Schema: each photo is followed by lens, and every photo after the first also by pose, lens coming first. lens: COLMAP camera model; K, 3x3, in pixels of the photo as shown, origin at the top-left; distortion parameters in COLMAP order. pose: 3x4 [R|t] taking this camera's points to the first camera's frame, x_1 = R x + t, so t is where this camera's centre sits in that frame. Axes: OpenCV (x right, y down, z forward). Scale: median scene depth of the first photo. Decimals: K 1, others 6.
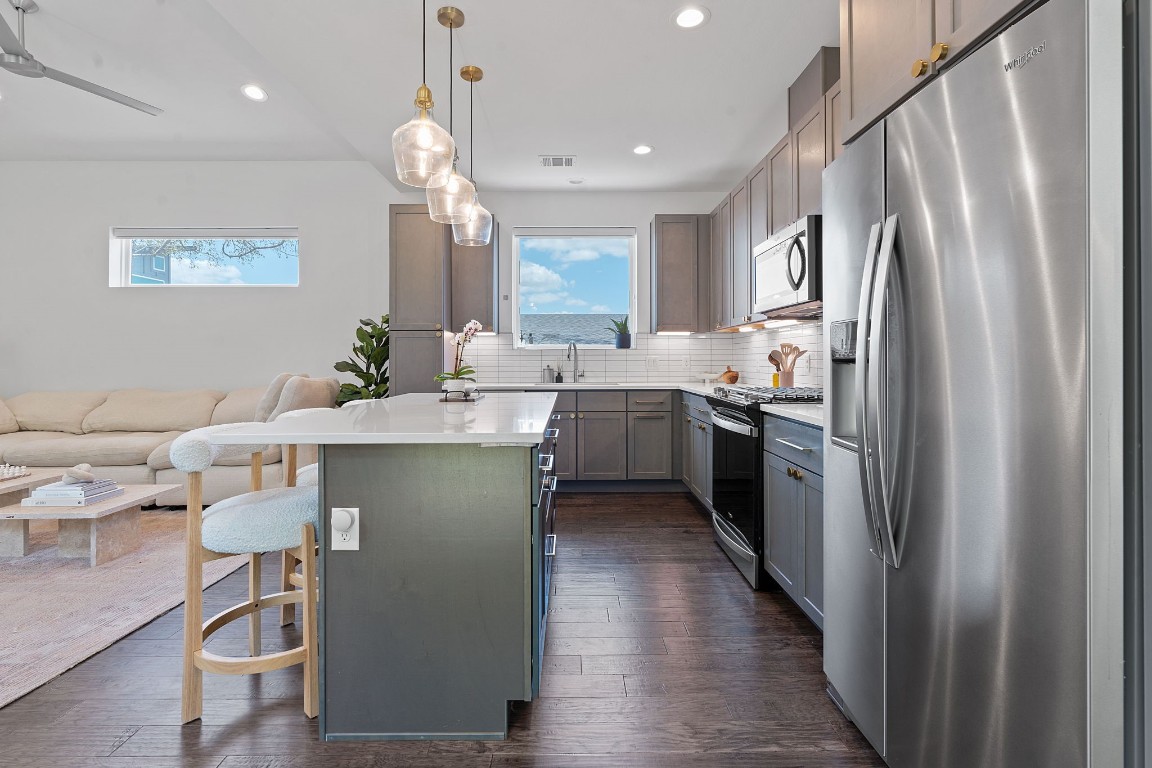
lens RADIAL K [[529.8, 0, 574.6], [0, 529.8, 355.3], [0, 0, 1]] dist [-0.009120, 0.002980]
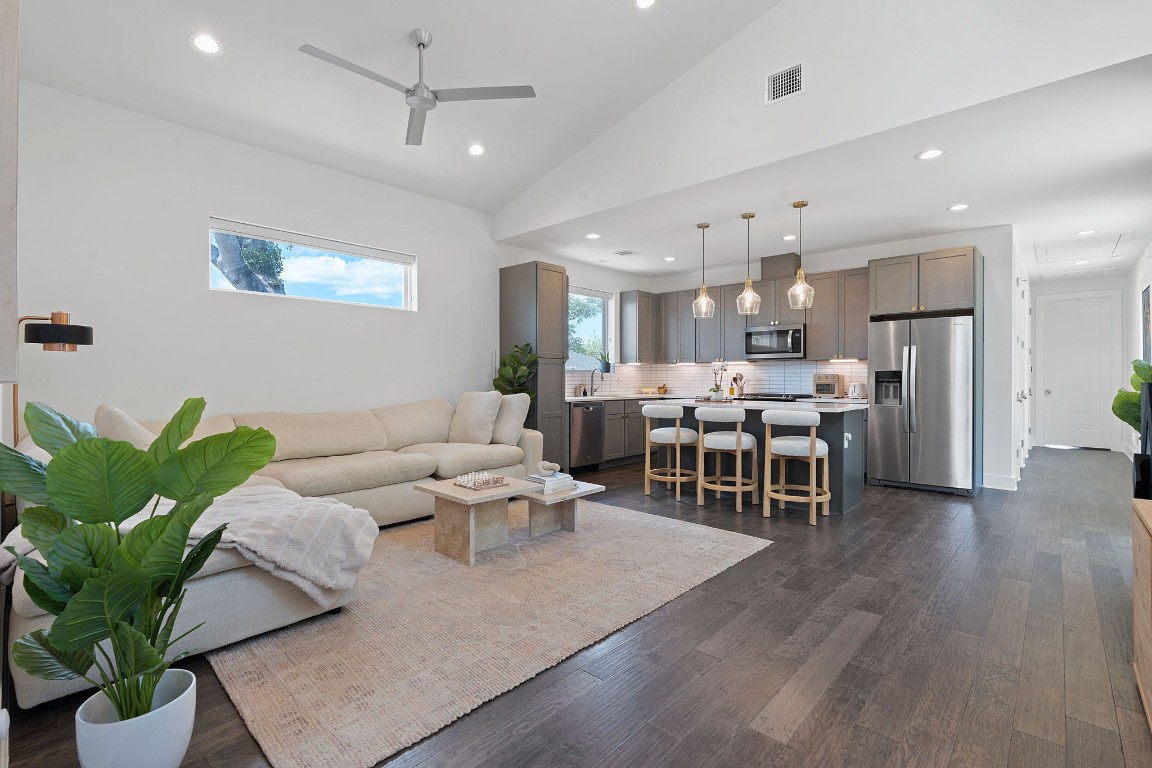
lens RADIAL K [[522.2, 0, 574.8], [0, 522.2, 378.3], [0, 0, 1]] dist [-0.006128, 0.001373]
pose [[0.686842, 0.003899, 0.726796, -1.219447], [-0.010050, 0.999941, 0.004133, -0.002103], [-0.726737, -0.010144, 0.686841, 0.045633]]
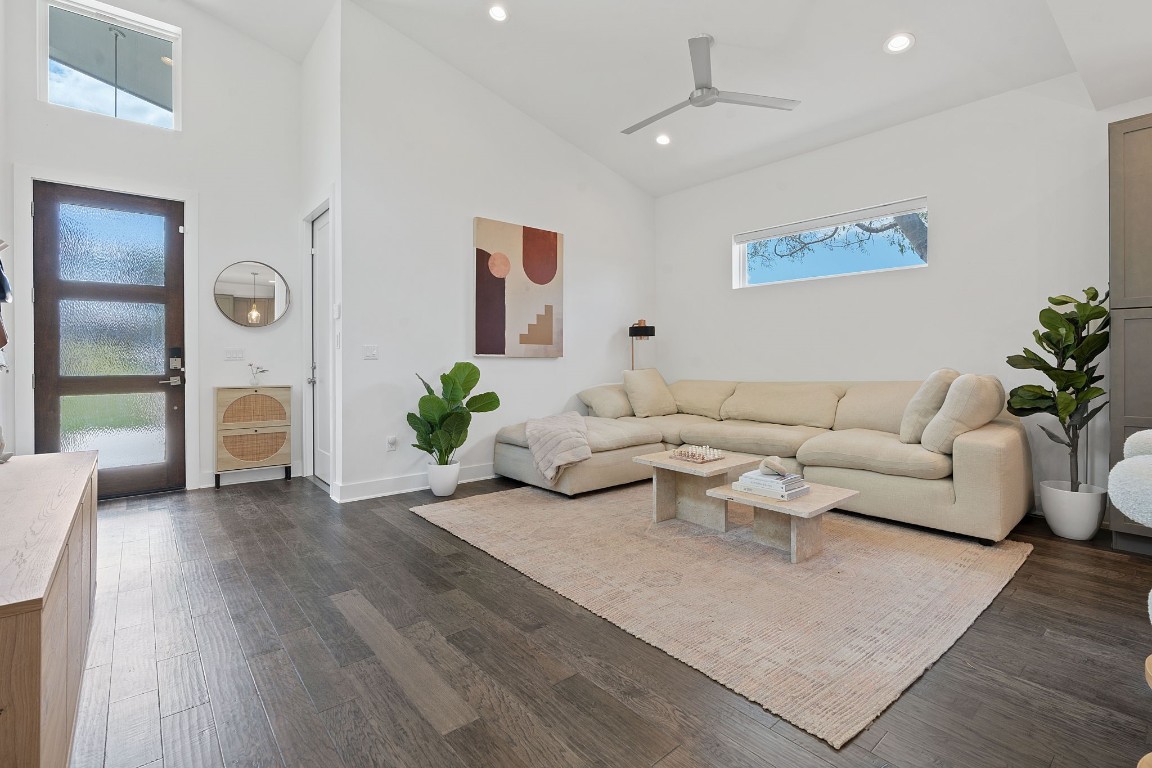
lens RADIAL K [[529.8, 0, 574.6], [0, 529.8, 355.3], [0, 0, 1]] dist [-0.009120, 0.002980]
pose [[0.632733, -0.003785, -0.774361, -0.259441], [0.011561, 0.999923, 0.004558, 0.001195], [0.774284, -0.011837, 0.632728, 0.037726]]
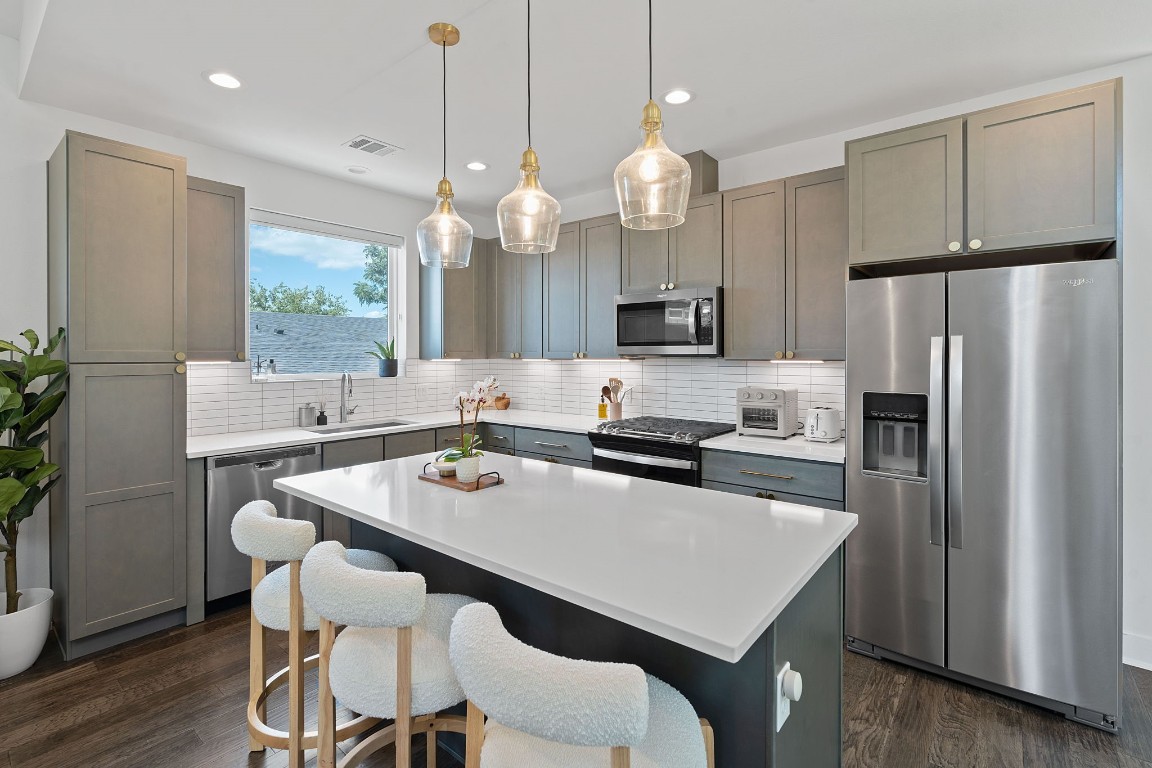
lens RADIAL K [[529.8, 0, 574.6], [0, 529.8, 355.3], [0, 0, 1]] dist [-0.009120, 0.002980]
pose [[0.642144, 0.001643, 0.766582, -0.428021], [-0.006792, 0.999971, 0.003547, -0.060320], [-0.766554, -0.007484, 0.642136, 0.258278]]
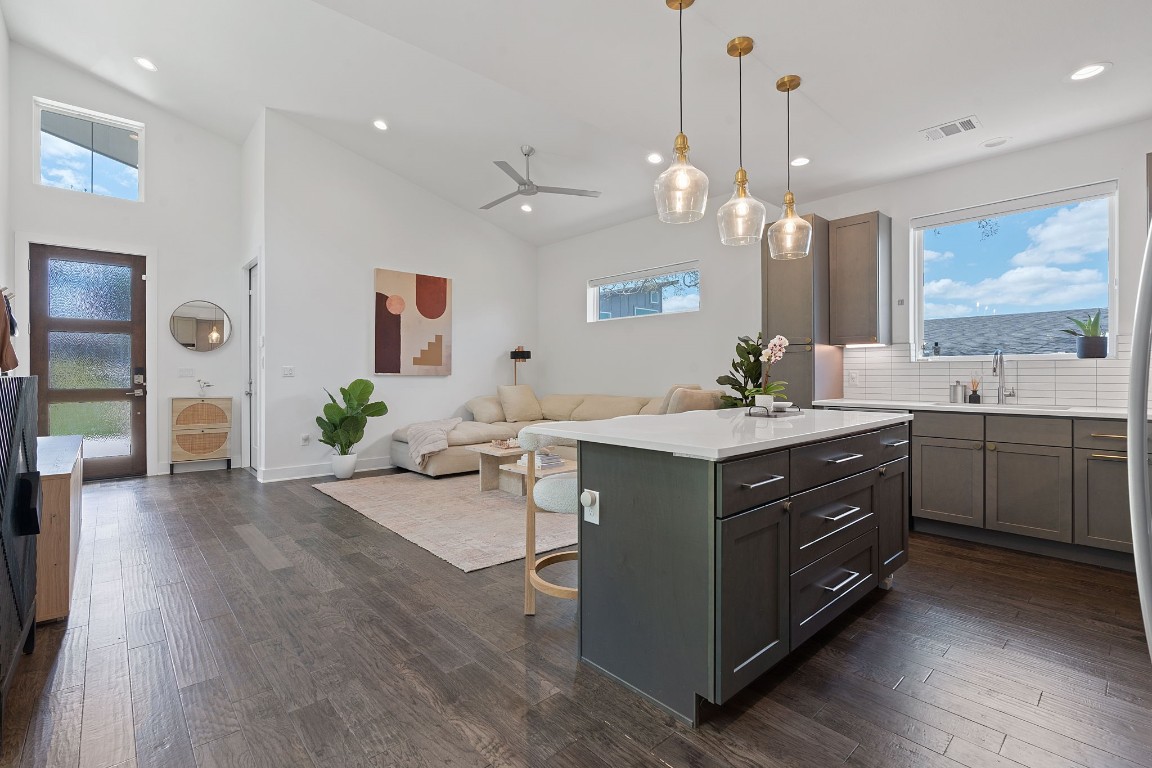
lens RADIAL K [[522.6, 0, 573.9], [0, 522.6, 372.0], [0, 0, 1]] dist [-0.007970, 0.001190]
pose [[0.662127, -0.001273, -0.749391, 0.177071], [0.007831, 0.999956, 0.005220, -0.004107], [0.749351, -0.009324, 0.662108, 0.039273]]
